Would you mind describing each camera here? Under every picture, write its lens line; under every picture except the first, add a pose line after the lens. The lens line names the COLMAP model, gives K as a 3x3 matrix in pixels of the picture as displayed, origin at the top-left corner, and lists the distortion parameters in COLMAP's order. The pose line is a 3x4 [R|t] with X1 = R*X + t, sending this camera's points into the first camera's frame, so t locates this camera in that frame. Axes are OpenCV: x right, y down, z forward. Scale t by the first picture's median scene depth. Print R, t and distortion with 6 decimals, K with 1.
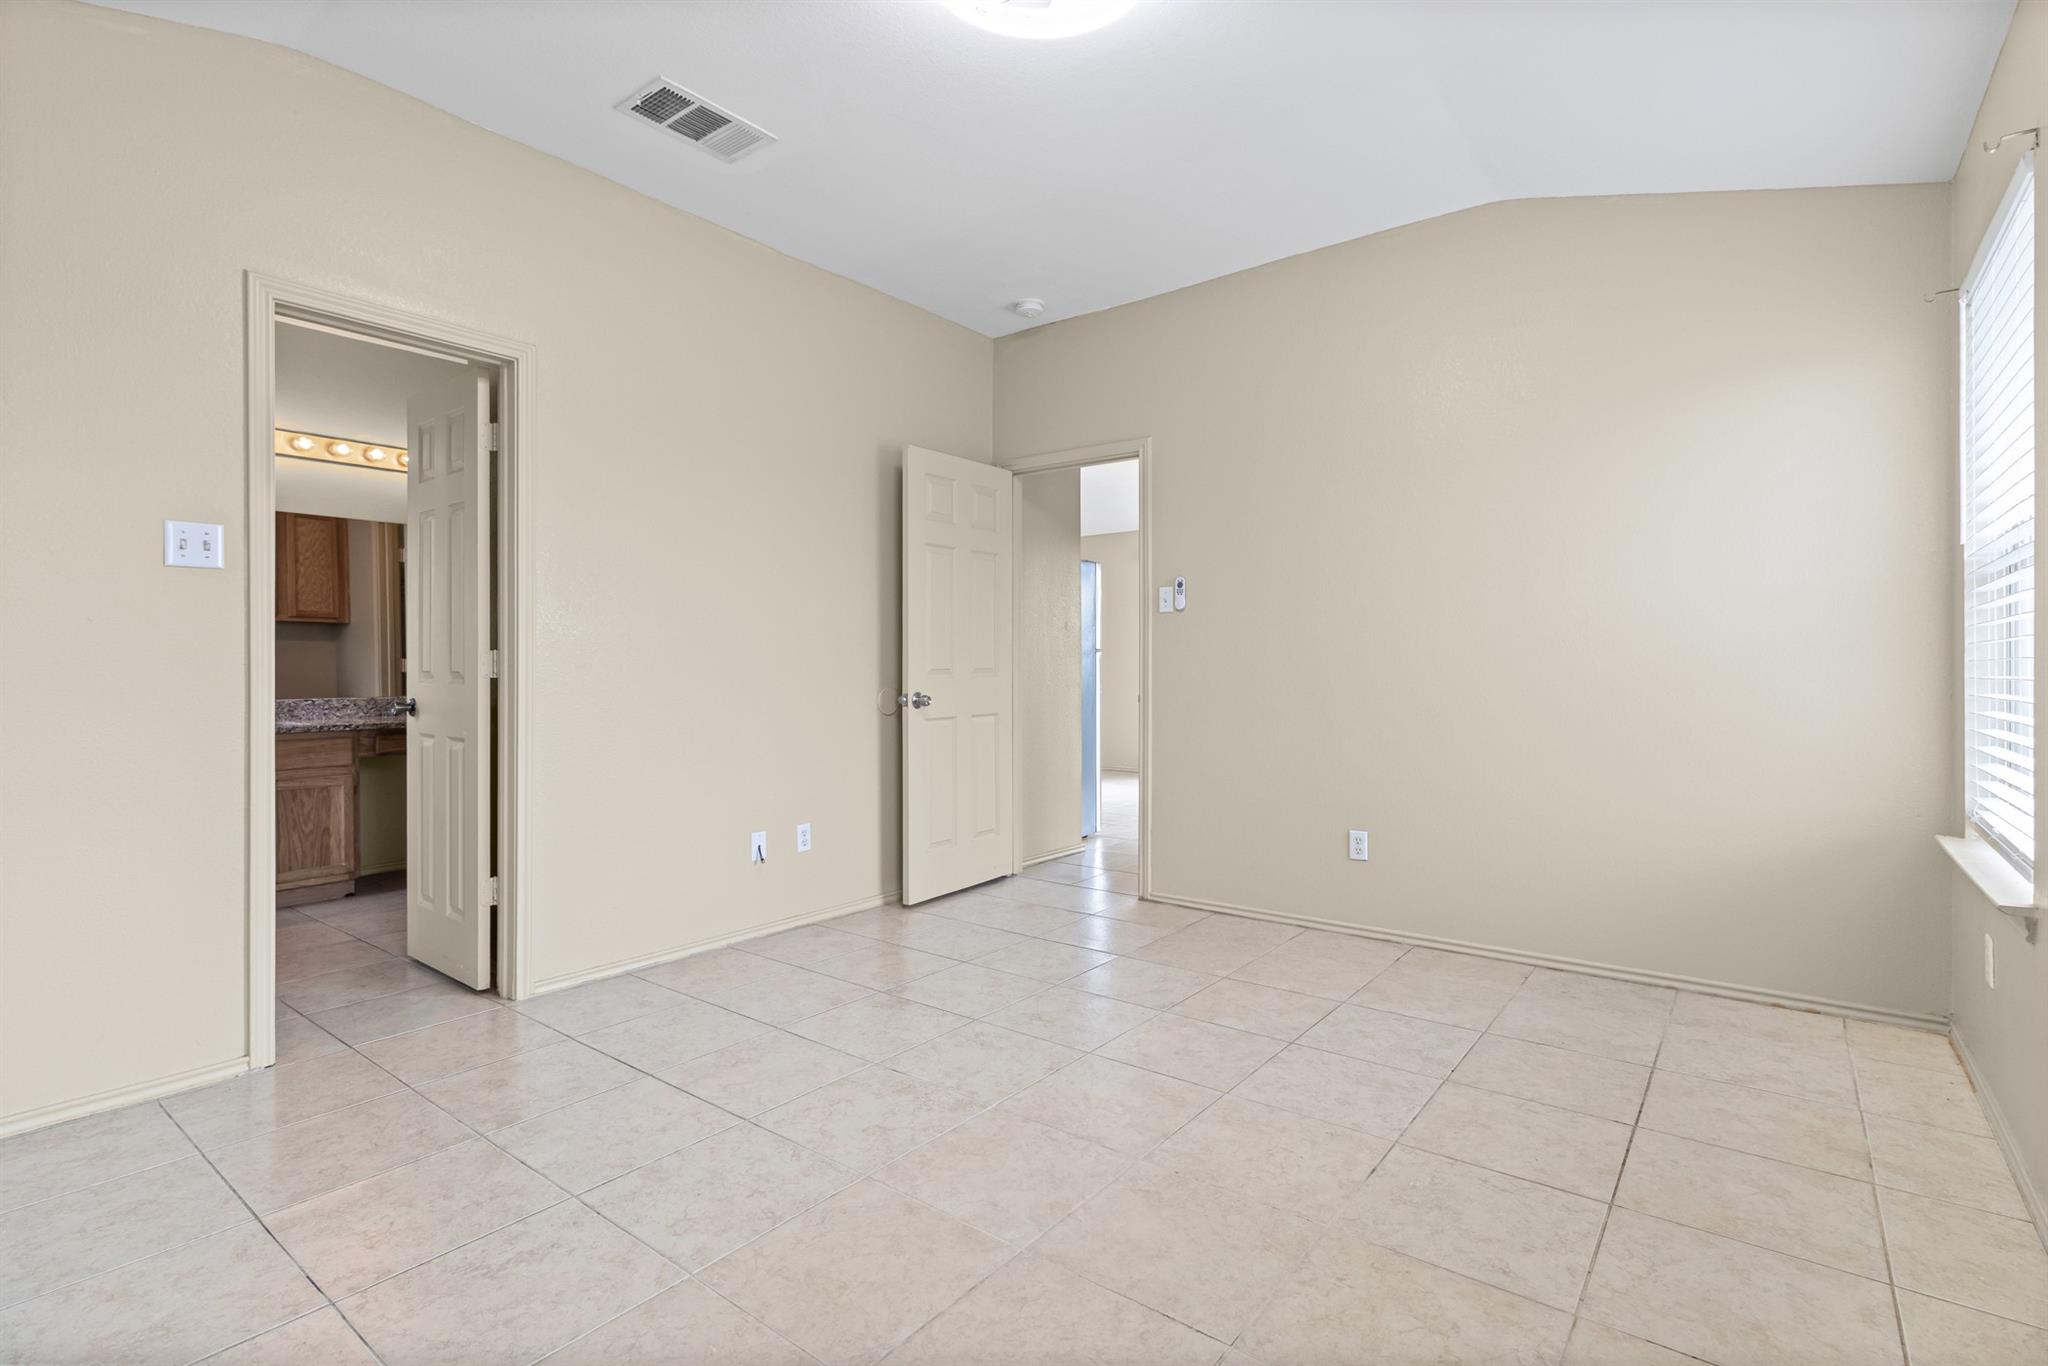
lens RADIAL K [[950.2, 0, 1030.0], [0, 950.2, 680.2], [0, 0, 1]] dist [0.003100, -0.000197]
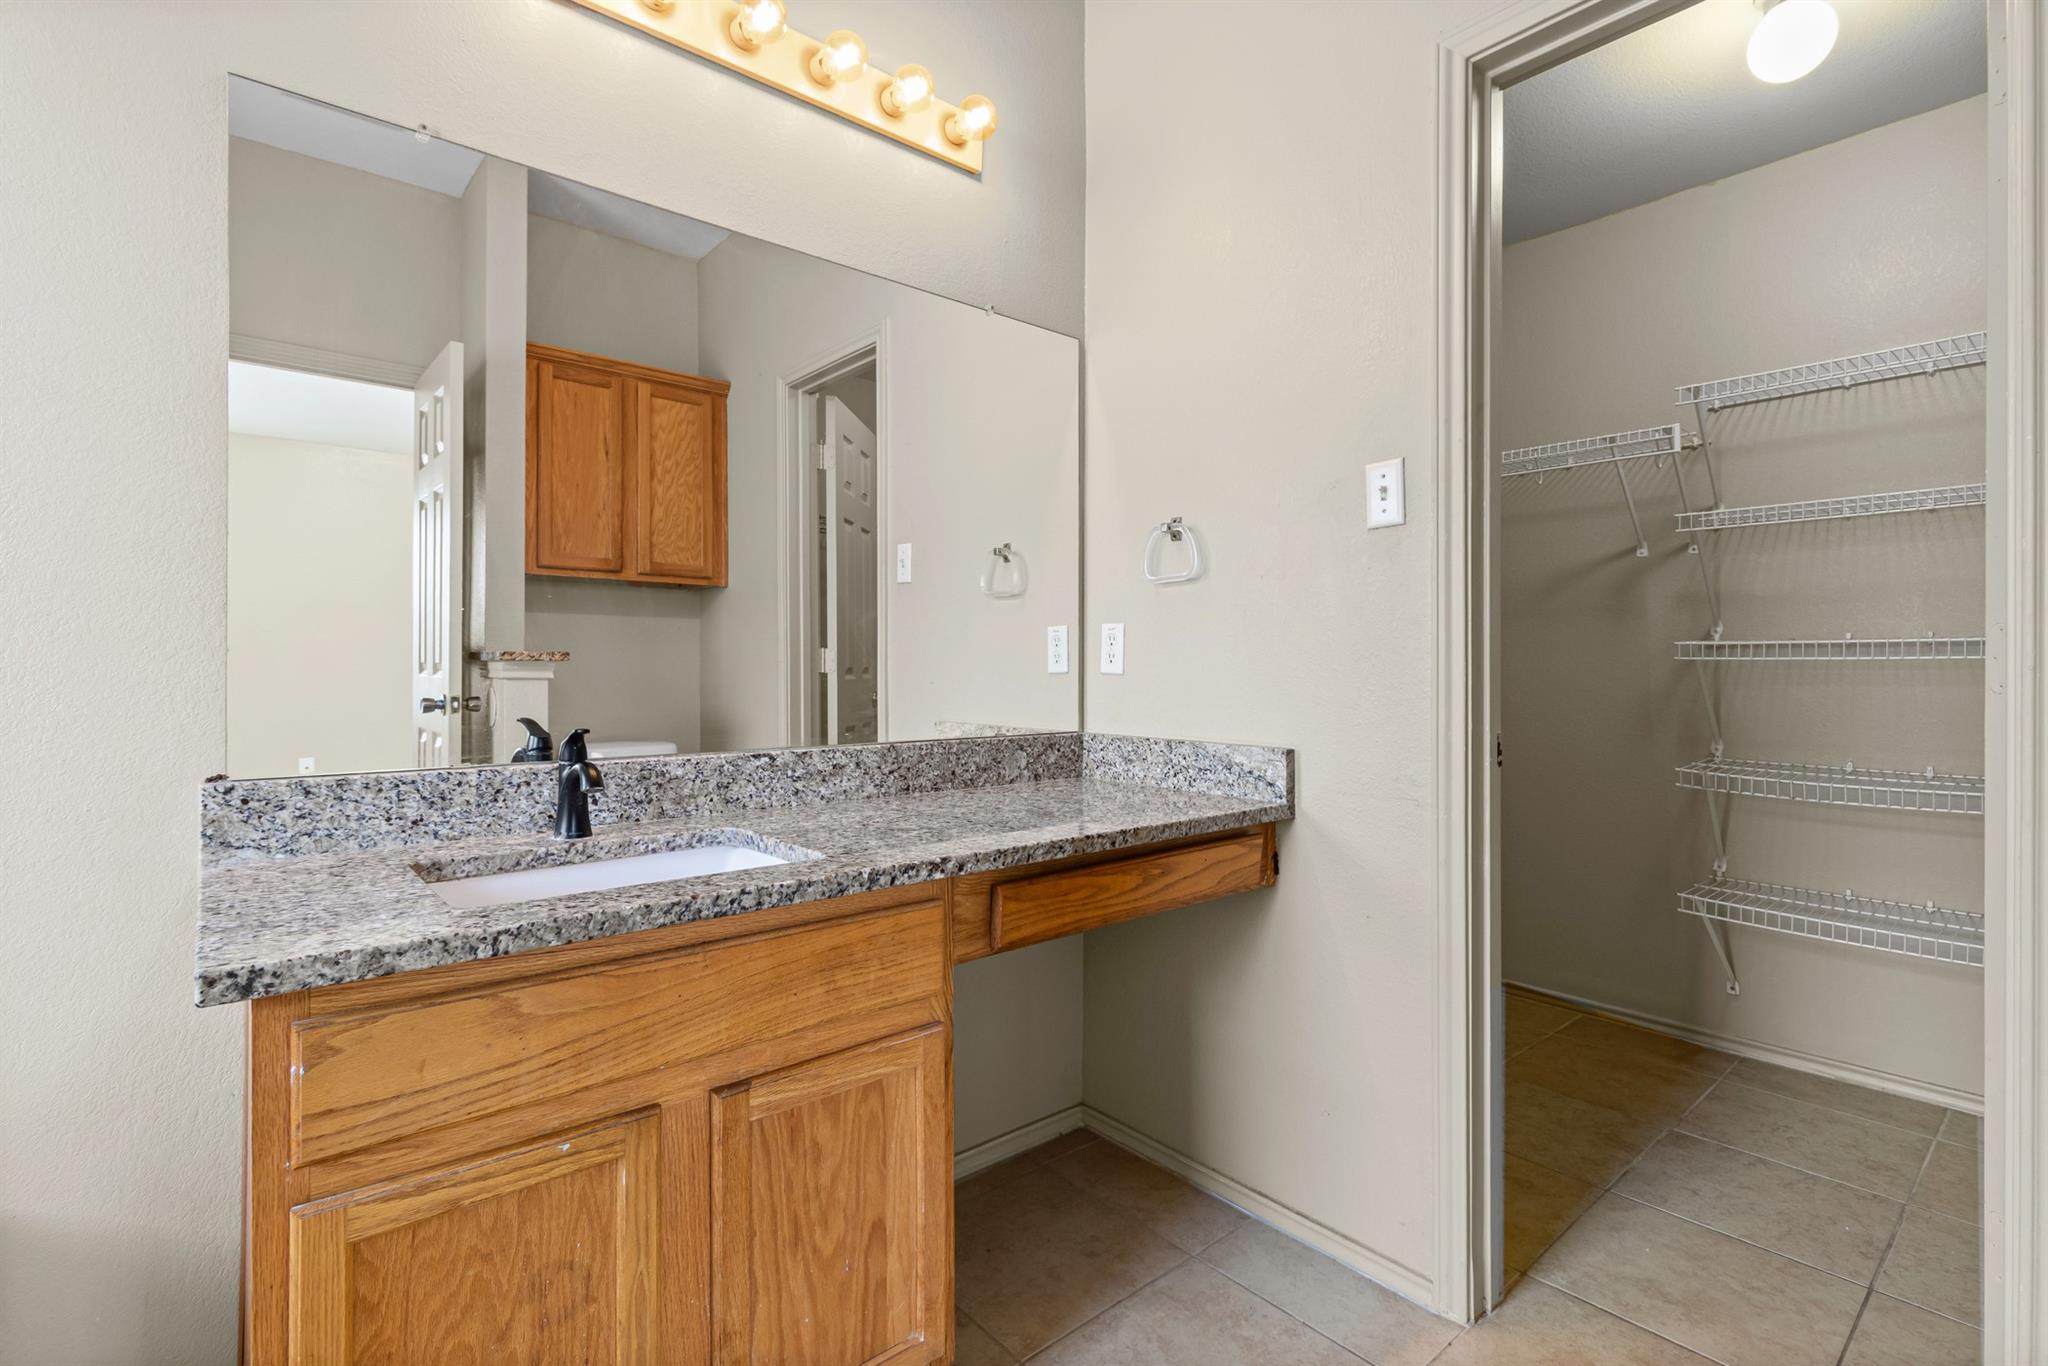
lens RADIAL K [[950.2, 0, 1018.9], [0, 950.2, 676.7], [0, 0, 1]] dist [0.003100, -0.000197]
pose [[0.975598, 0.007373, -0.219442, -0.642369], [-0.007393, 0.999972, 0.000733, -0.010605], [0.219441, 0.000907, 0.975625, 0.736182]]
